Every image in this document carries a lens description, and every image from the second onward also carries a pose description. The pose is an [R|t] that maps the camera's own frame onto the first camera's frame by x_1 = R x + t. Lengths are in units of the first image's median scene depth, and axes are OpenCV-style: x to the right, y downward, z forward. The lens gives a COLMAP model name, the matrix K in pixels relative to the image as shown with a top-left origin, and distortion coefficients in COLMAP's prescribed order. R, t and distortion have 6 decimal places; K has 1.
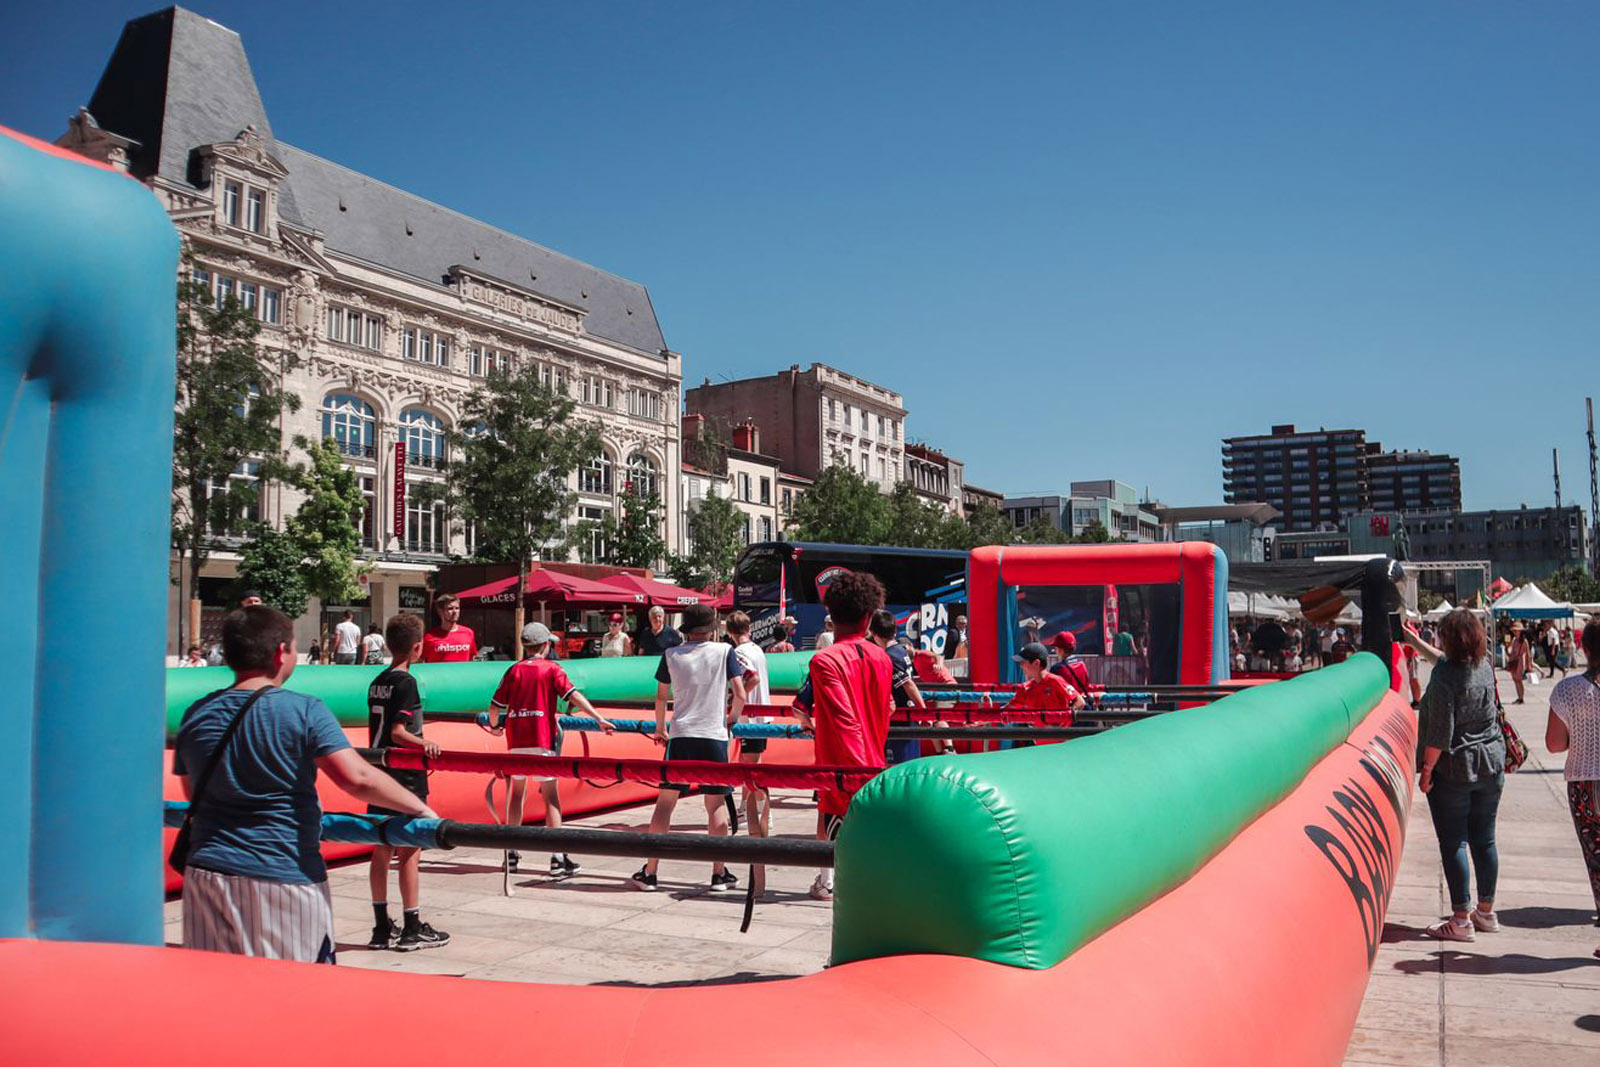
lens RADIAL K [[1369.3, 0, 921.9], [0, 1369.3, 536.3], [0, 0, 1]] dist [-0.117124, 0.081035]
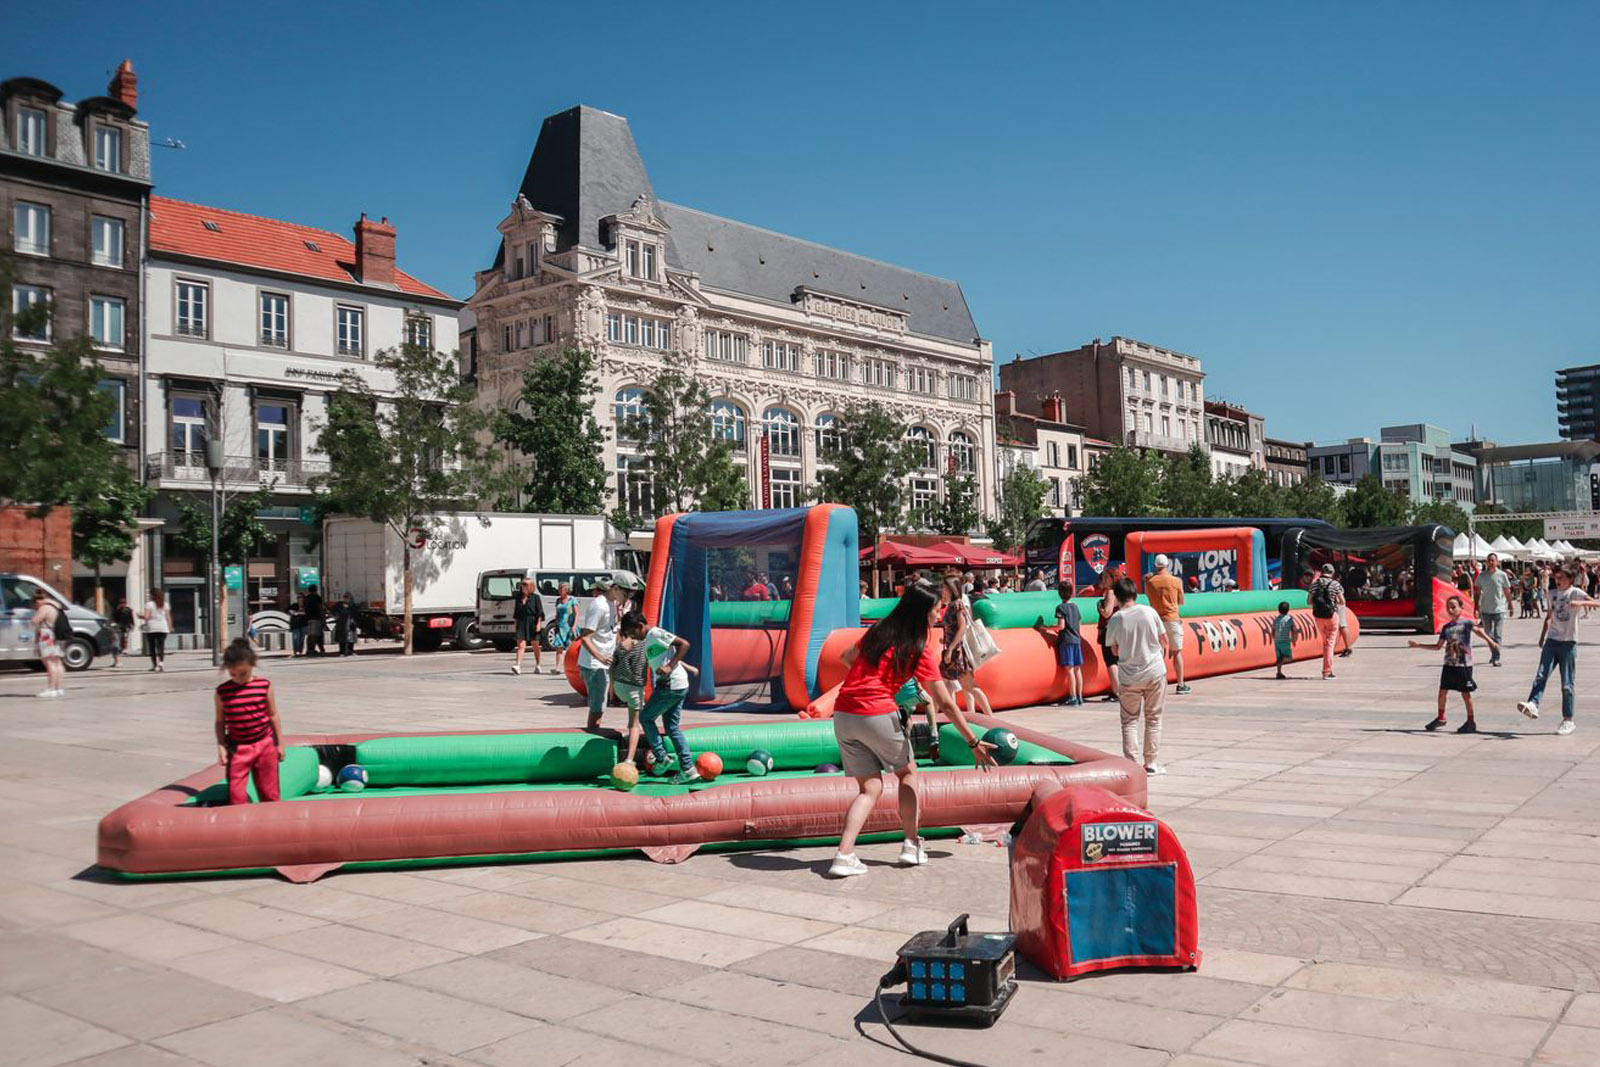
lens RADIAL K [[1369.3, 0, 921.9], [0, 1369.3, 536.3], [0, 0, 1]] dist [-0.117124, 0.081035]
pose [[0.971302, -0.030565, -0.235877, 0.038873], [0.038946, 0.998762, 0.030954, -0.010714], [0.234639, -0.039252, 0.971290, -0.162886]]
